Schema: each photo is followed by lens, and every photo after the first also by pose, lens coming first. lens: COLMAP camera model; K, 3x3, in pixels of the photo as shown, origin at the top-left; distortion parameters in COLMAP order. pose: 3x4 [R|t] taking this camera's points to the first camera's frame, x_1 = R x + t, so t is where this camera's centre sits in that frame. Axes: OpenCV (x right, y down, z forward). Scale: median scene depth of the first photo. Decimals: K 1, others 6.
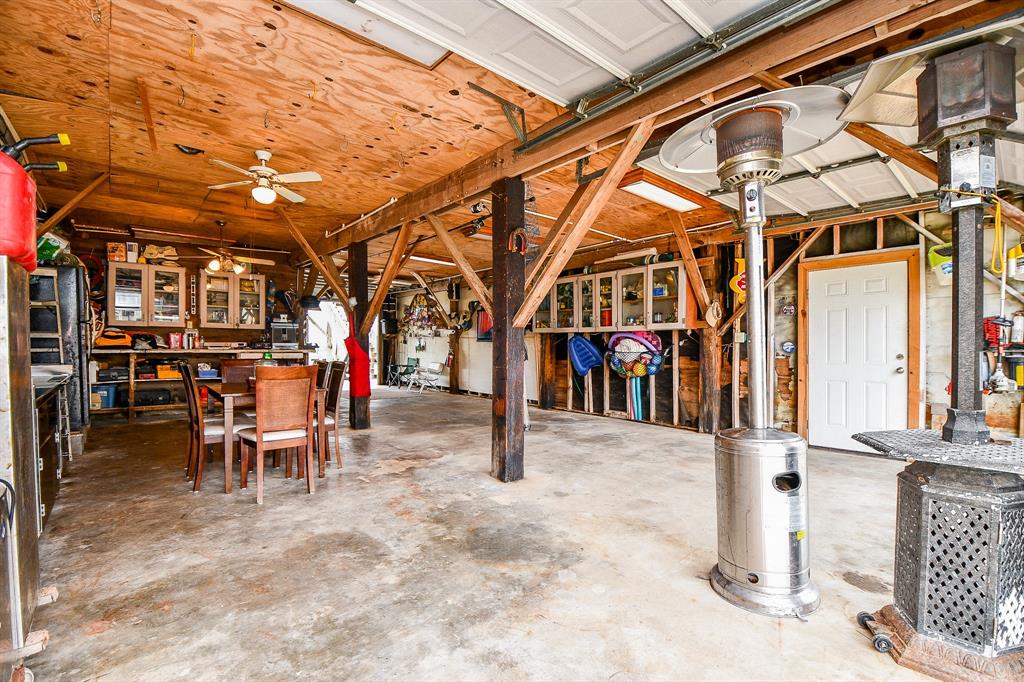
lens RADIAL K [[453.8, 0, 512.8], [0, 453.8, 346.9], [0, 0, 1]] dist [0.005030, -0.008110]
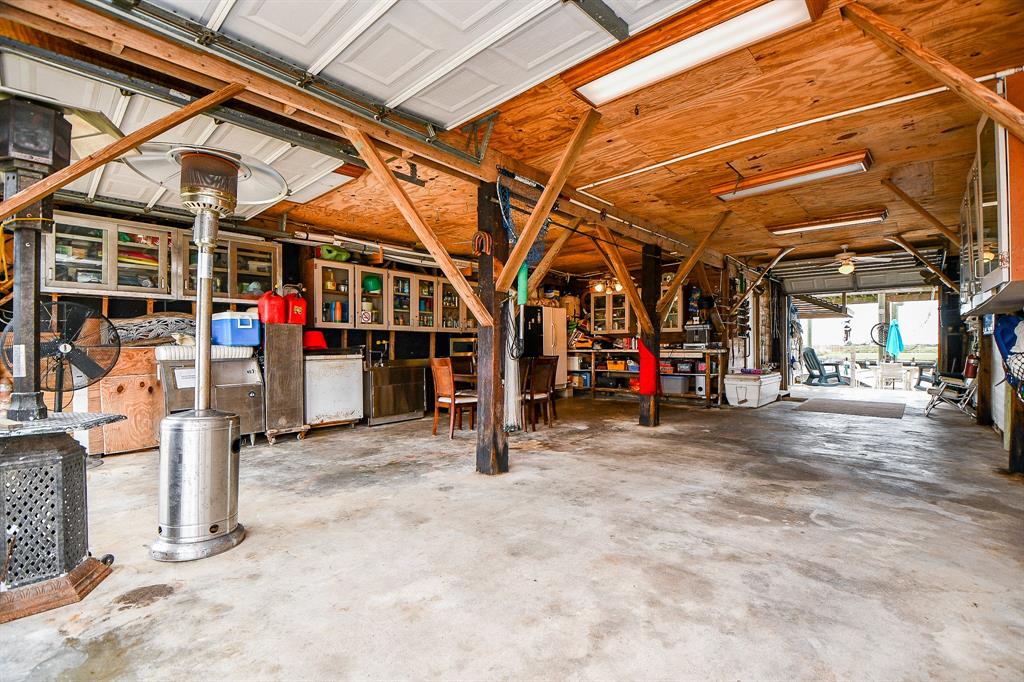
lens RADIAL K [[453.8, 0, 513.8], [0, 453.8, 345.4], [0, 0, 1]] dist [0.005030, -0.008110]
pose [[0.125190, -0.012074, -0.992059, 1.317098], [-0.003078, 0.999916, -0.012558, 0.025377], [0.992128, 0.004625, 0.125143, 1.204475]]
